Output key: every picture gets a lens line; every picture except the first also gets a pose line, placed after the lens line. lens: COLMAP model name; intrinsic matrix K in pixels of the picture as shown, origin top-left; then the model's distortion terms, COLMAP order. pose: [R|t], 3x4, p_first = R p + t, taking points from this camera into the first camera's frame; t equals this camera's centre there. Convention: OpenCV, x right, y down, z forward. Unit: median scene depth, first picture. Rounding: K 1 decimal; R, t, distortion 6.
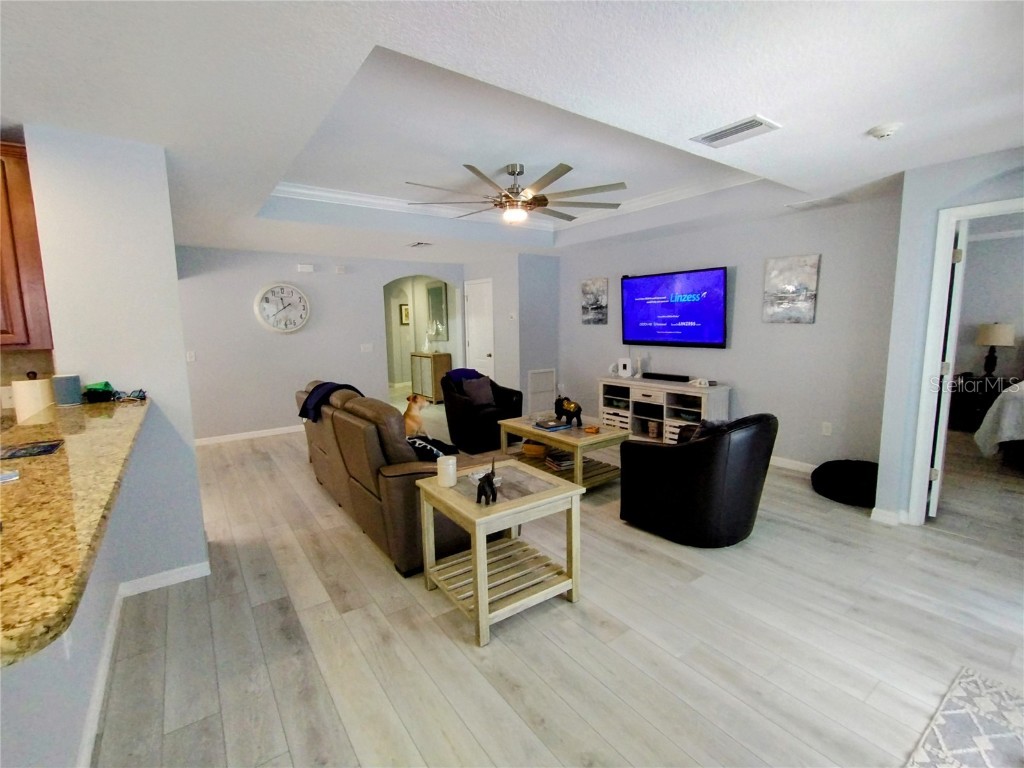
lens RADIAL K [[467.2, 0, 514.0], [0, 467.2, 385.0], [0, 0, 1]] dist [-0.006529, 0.001752]
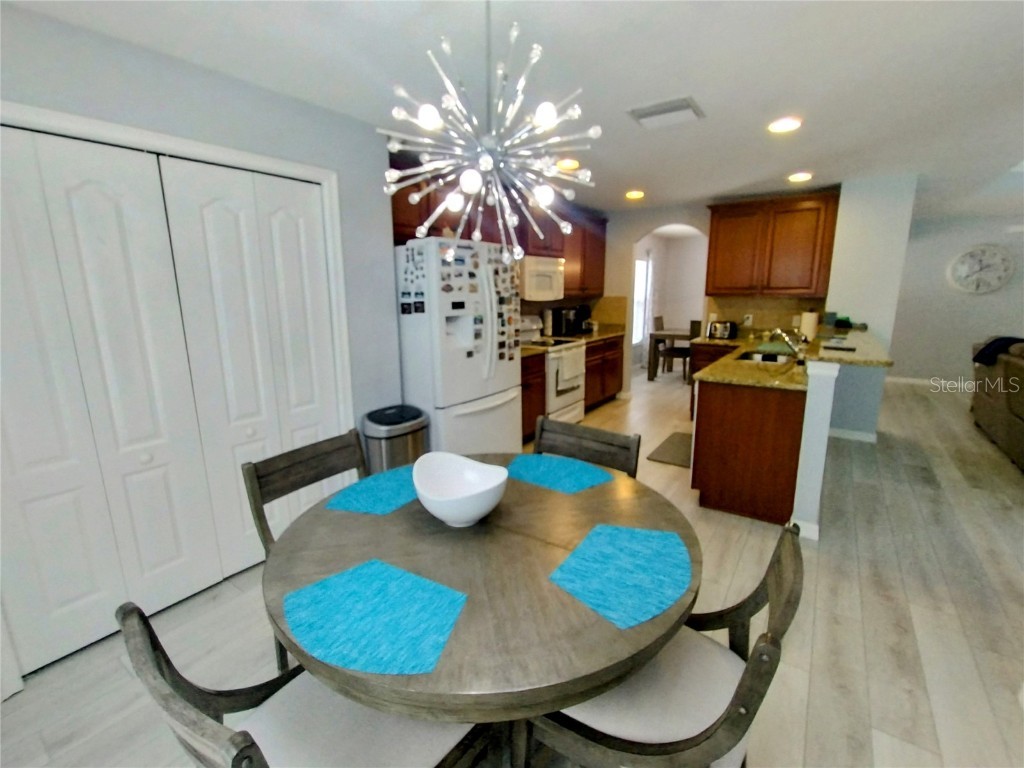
lens RADIAL K [[467.2, 0, 508.1], [0, 467.2, 380.5], [0, 0, 1]] dist [-0.006529, 0.001752]
pose [[0.336661, 0.200203, -0.920097, 0.316102], [-0.128412, 0.977769, 0.165767, 0.082476], [0.932829, 0.062344, 0.354885, -0.682762]]
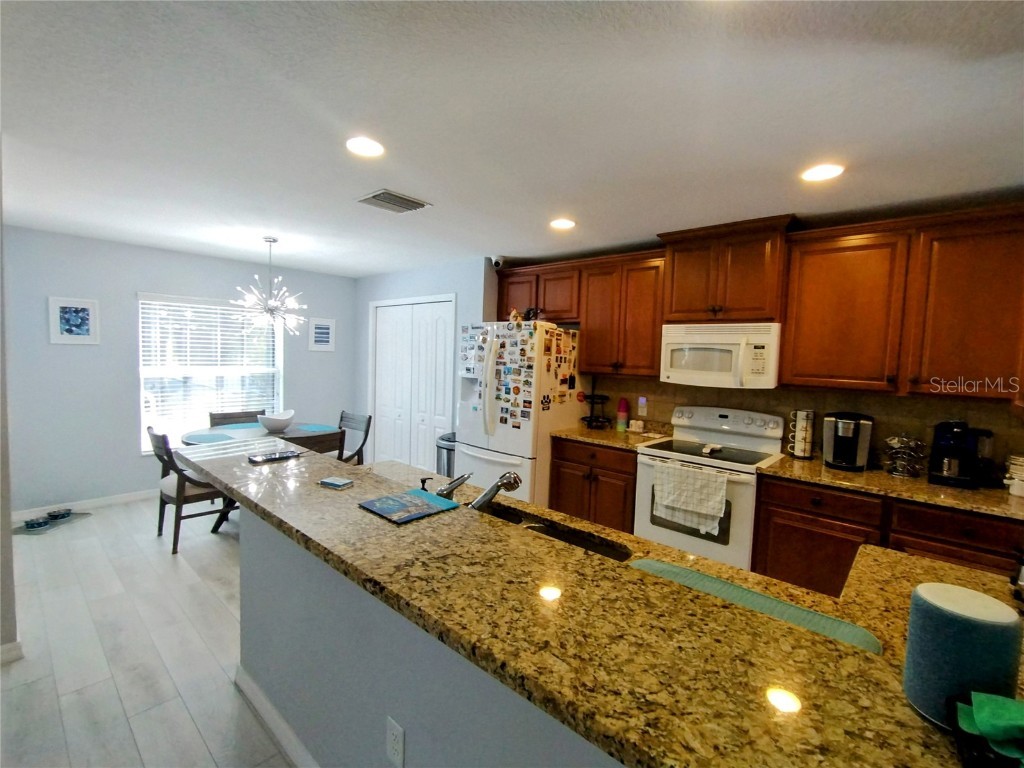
lens RADIAL K [[467.2, 0, 515.4], [0, 467.2, 381.0], [0, 0, 1]] dist [-0.006529, 0.001752]
pose [[-0.974832, 0.000893, -0.222938, -0.529025], [-0.043835, 0.979704, 0.195599, -0.140301], [0.218588, 0.200448, -0.955008, 0.929189]]
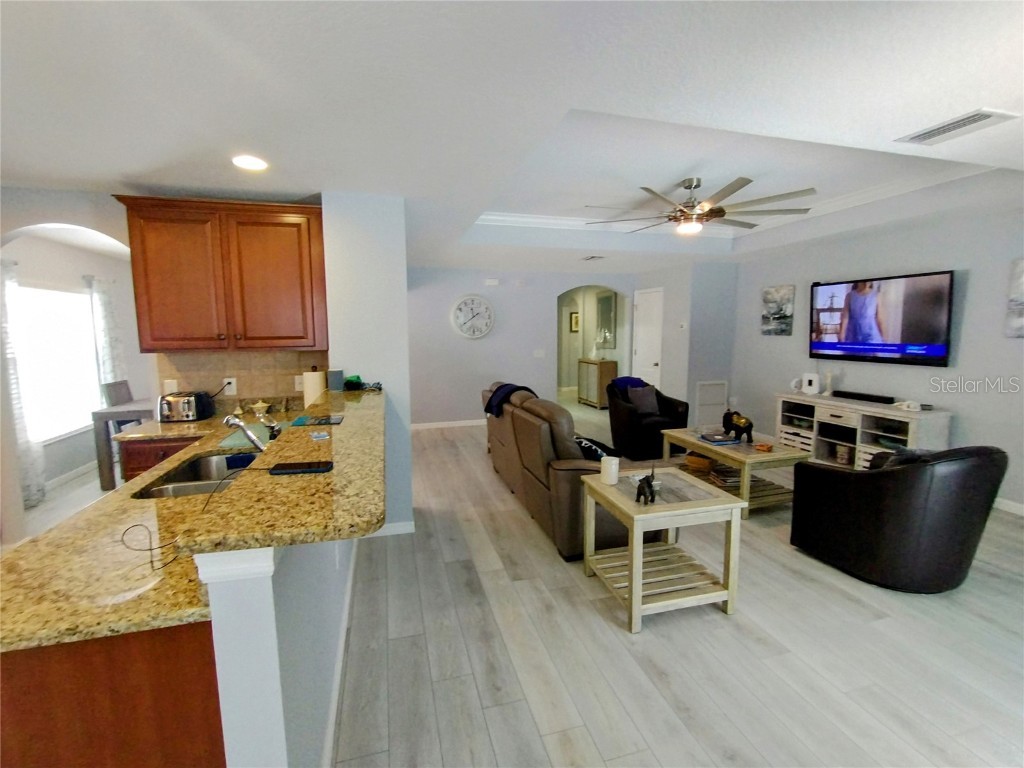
lens RADIAL K [[467.2, 0, 518.4], [0, 467.2, 382.2], [0, 0, 1]] dist [-0.006529, 0.001752]
pose [[0.941807, 0.049604, -0.332475, 0.007913], [-0.055780, 0.998402, -0.009053, -0.000823], [0.331494, 0.027072, 0.943069, -0.093023]]
